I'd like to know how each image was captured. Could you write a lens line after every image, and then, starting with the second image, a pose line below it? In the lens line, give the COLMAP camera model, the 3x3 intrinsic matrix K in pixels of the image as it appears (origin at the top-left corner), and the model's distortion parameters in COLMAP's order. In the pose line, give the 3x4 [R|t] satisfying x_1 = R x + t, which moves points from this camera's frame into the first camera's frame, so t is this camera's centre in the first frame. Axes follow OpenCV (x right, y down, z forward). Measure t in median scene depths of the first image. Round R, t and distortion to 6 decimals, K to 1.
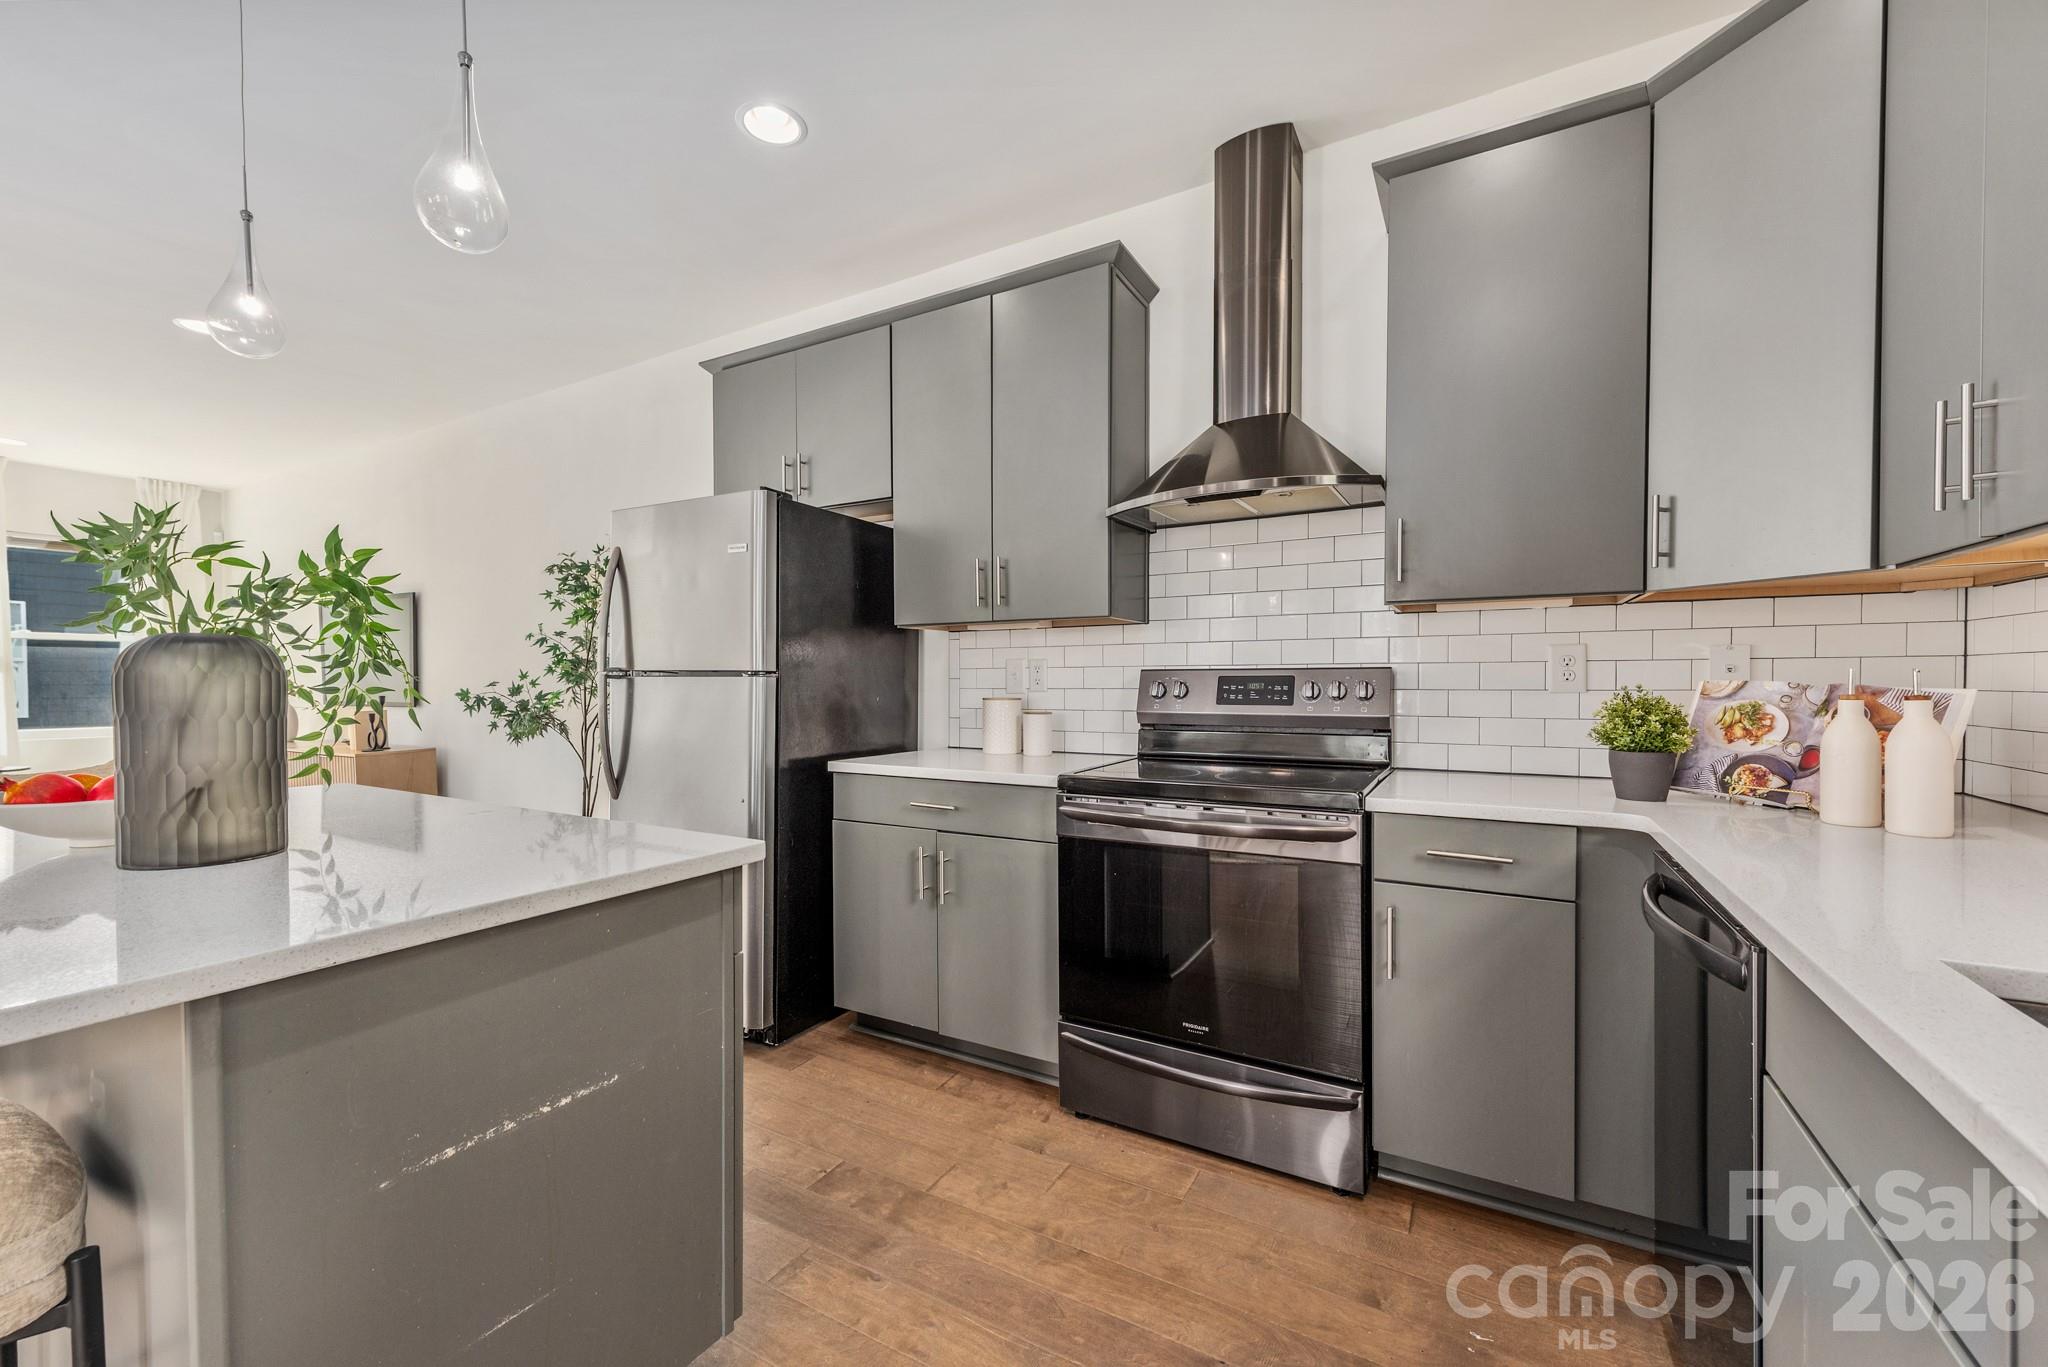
lens RADIAL K [[800.9, 0, 1034.2], [0, 800.9, 697.5], [0, 0, 1]] dist [0.009695, -0.002834]
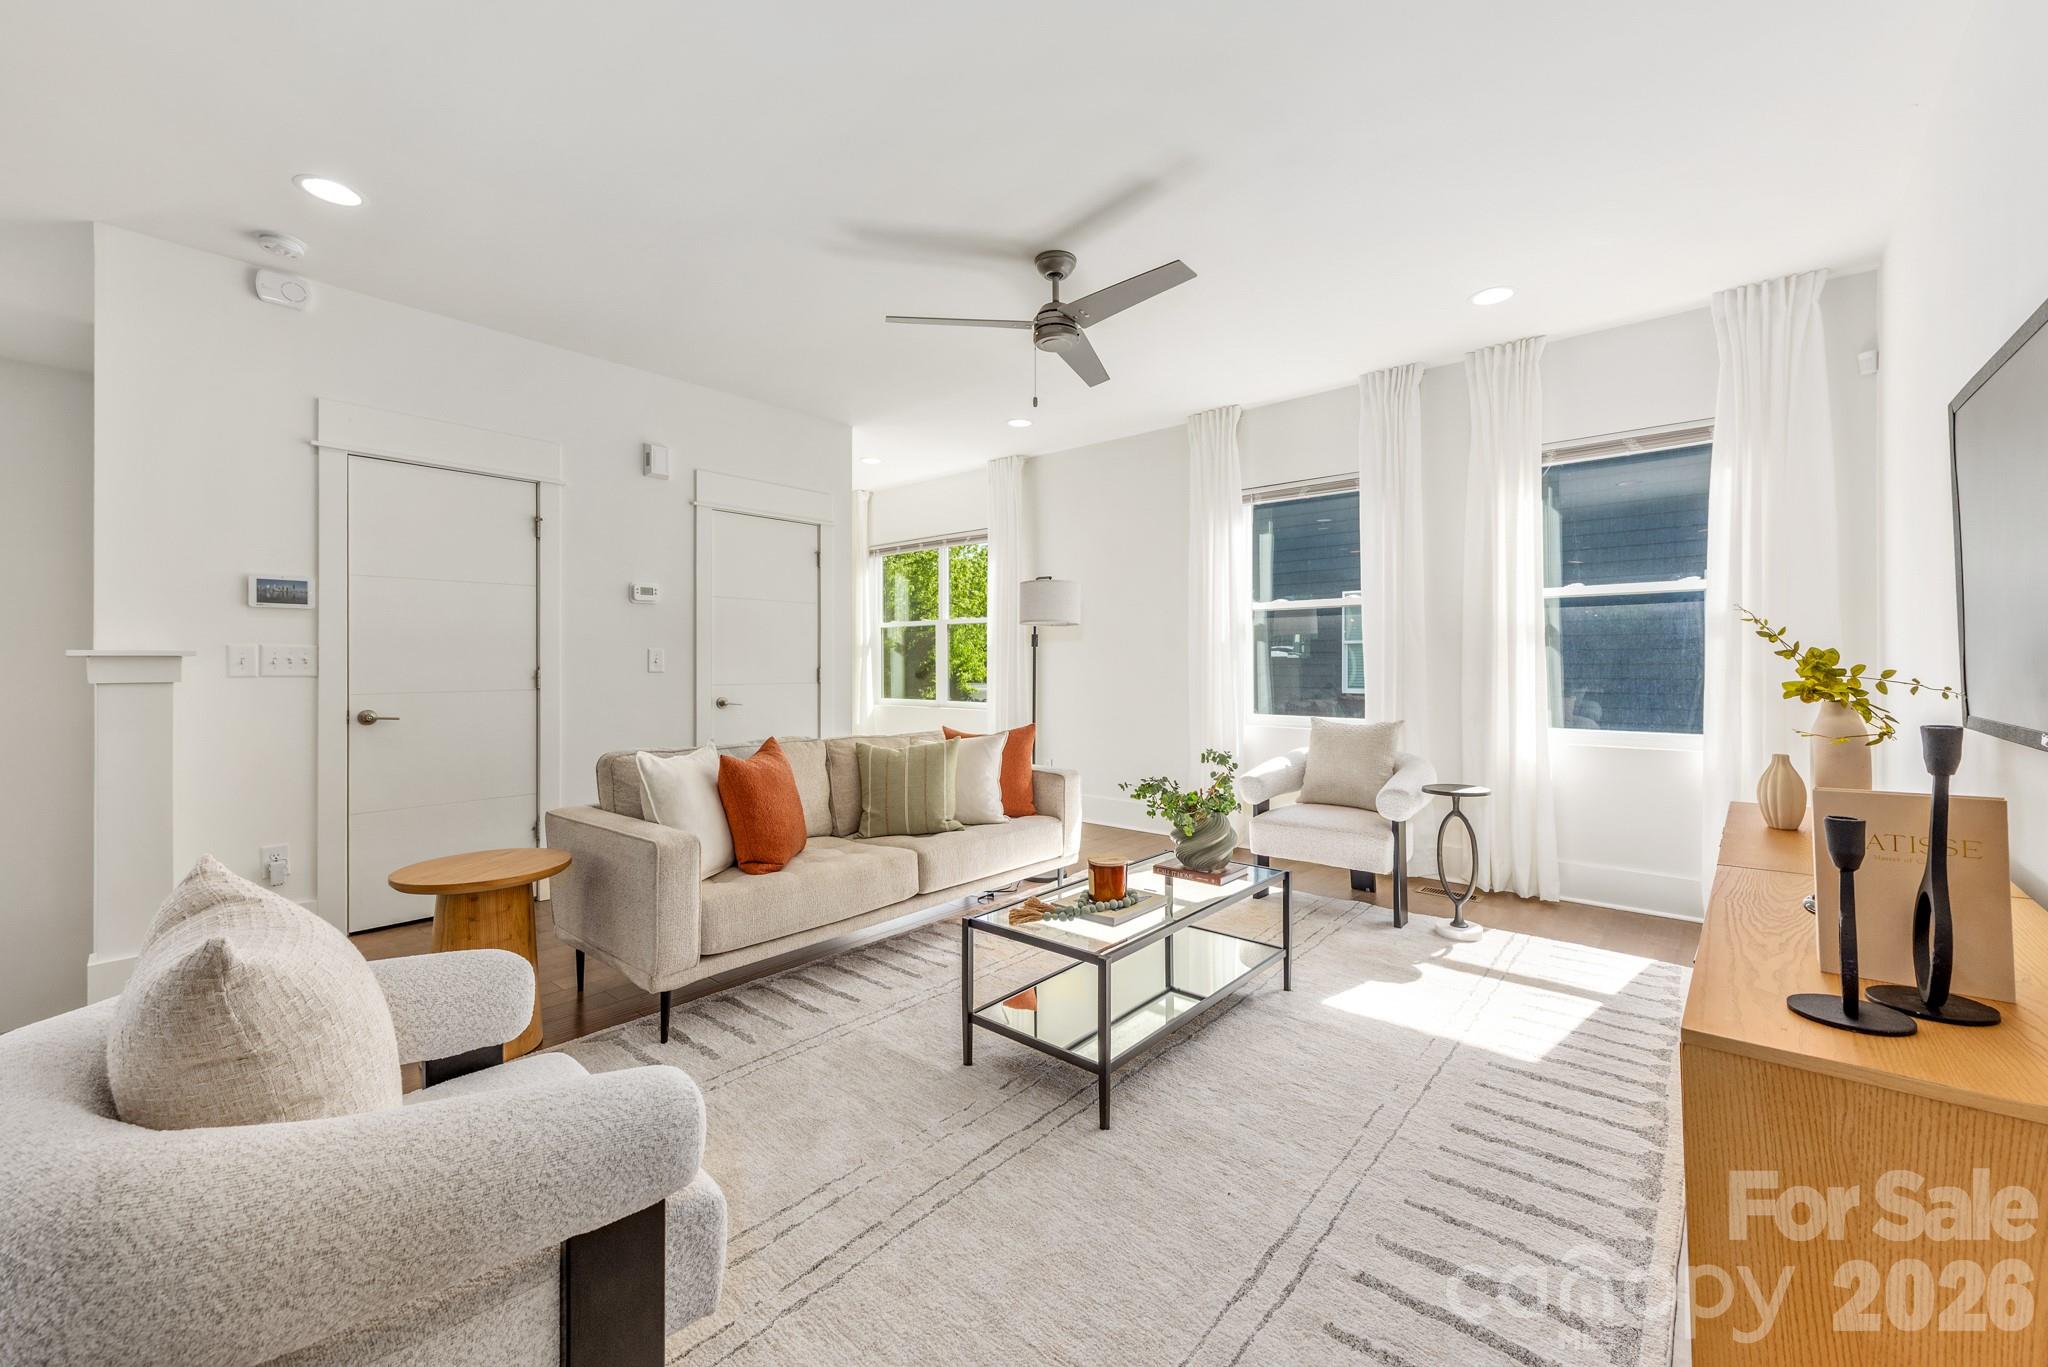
lens RADIAL K [[800.9, 0, 1043.0], [0, 800.9, 671.2], [0, 0, 1]] dist [0.009695, -0.002834]
pose [[-0.181602, 0.012641, -0.983291, -1.141969], [-0.017007, 0.999727, 0.015993, -0.027472], [0.983225, 0.019627, -0.181337, 1.631092]]
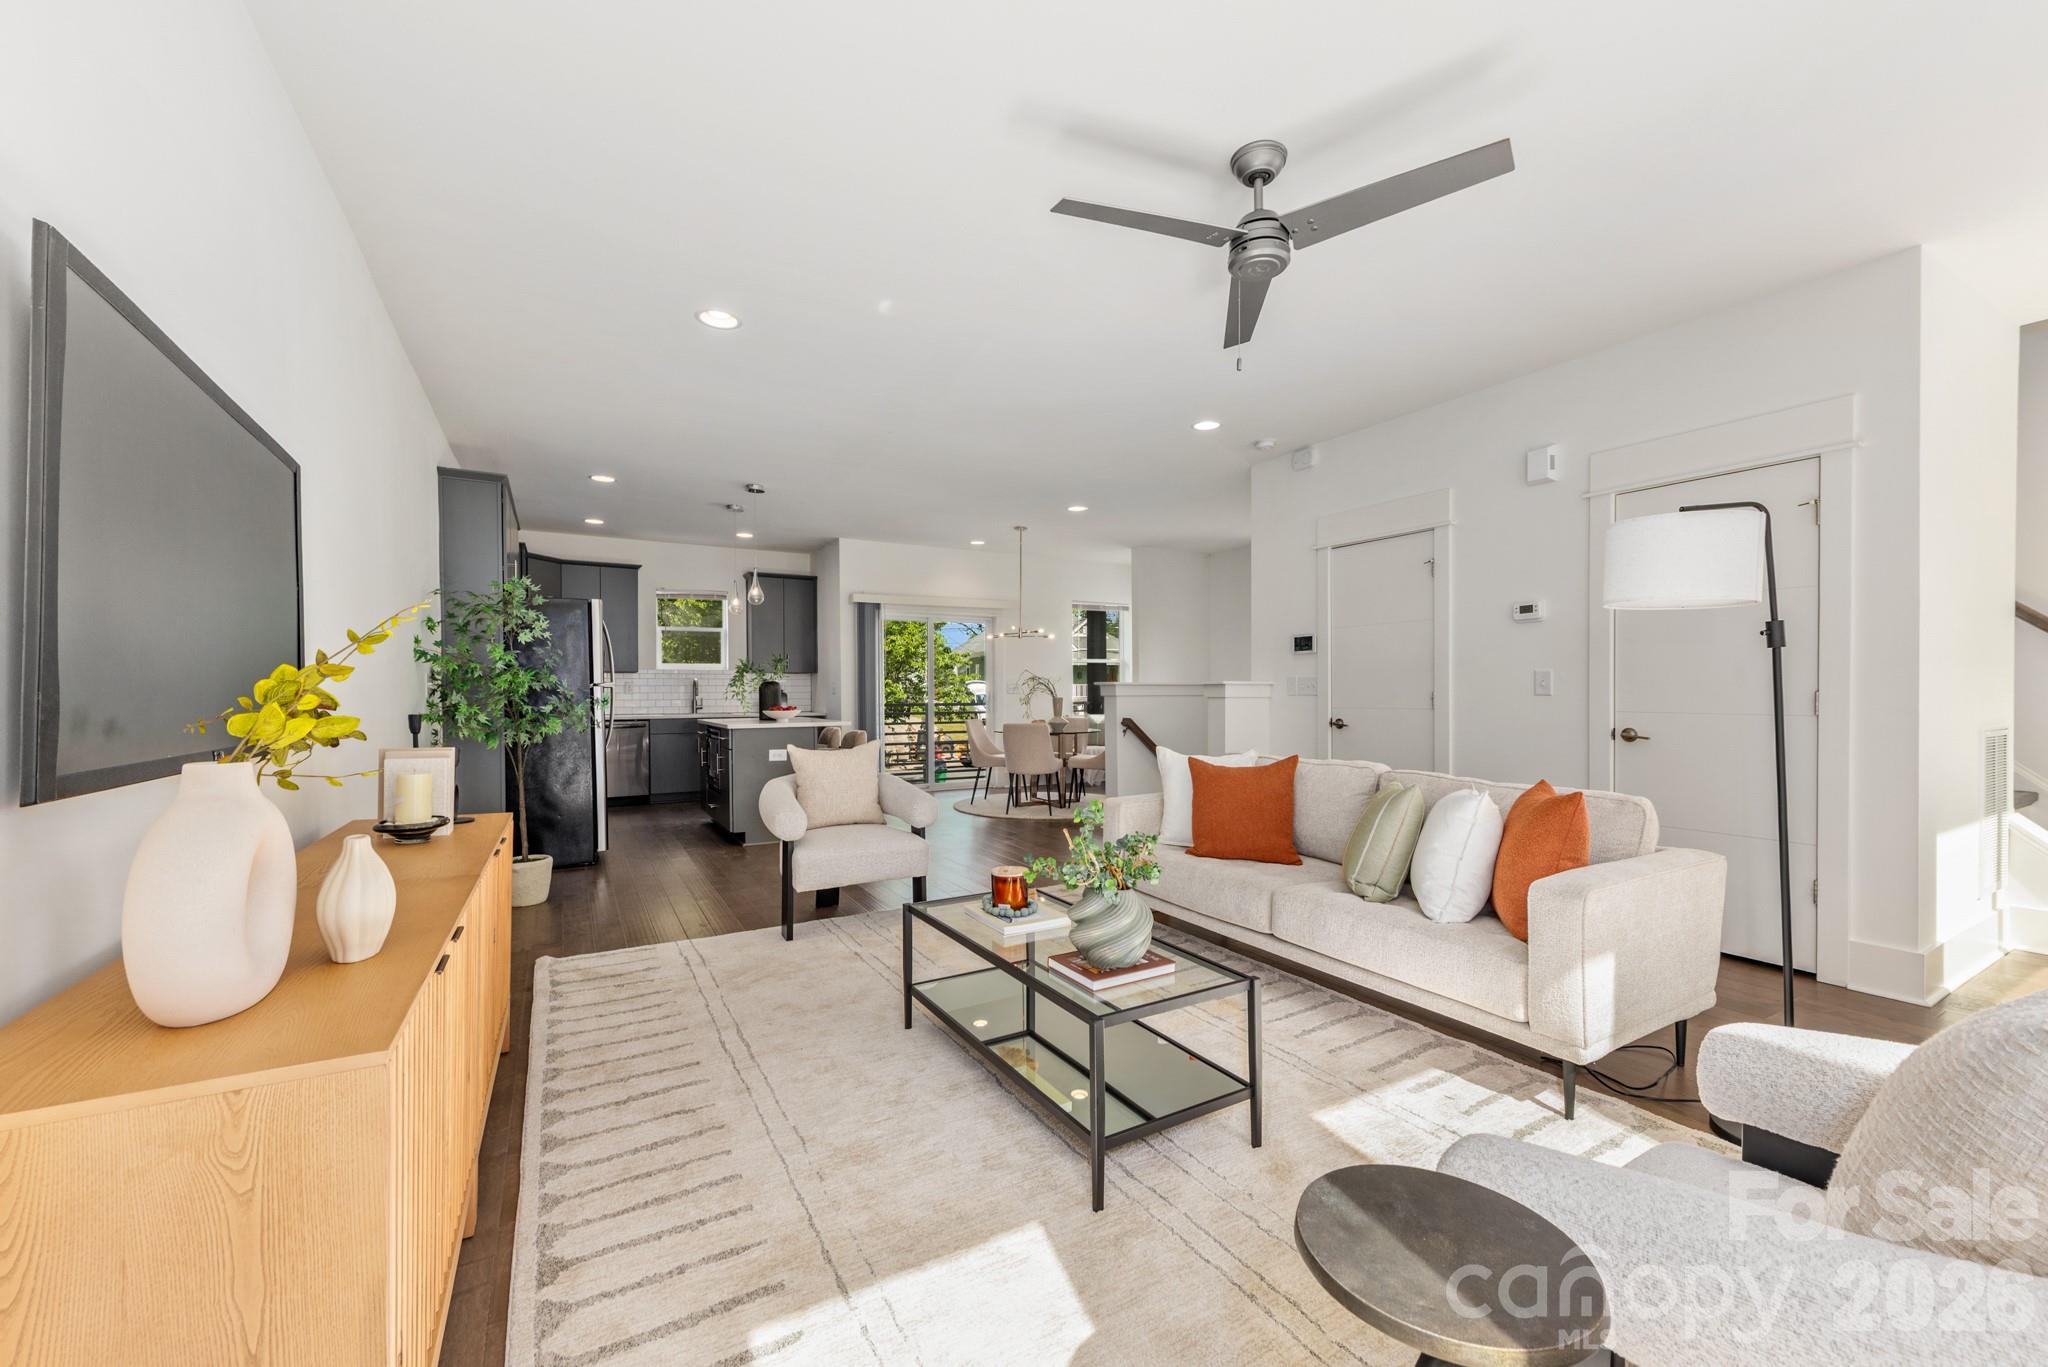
lens RADIAL K [[804.1, 0, 1023.3], [0, 804.1, 693.9], [0, 0, 1]] dist [-0.000620, -0.000051]
pose [[-0.861465, 0.003824, 0.507802, -2.625657], [0.016747, 0.999642, 0.020883, -0.035749], [-0.507540, 0.026494, -0.861221, 2.405501]]
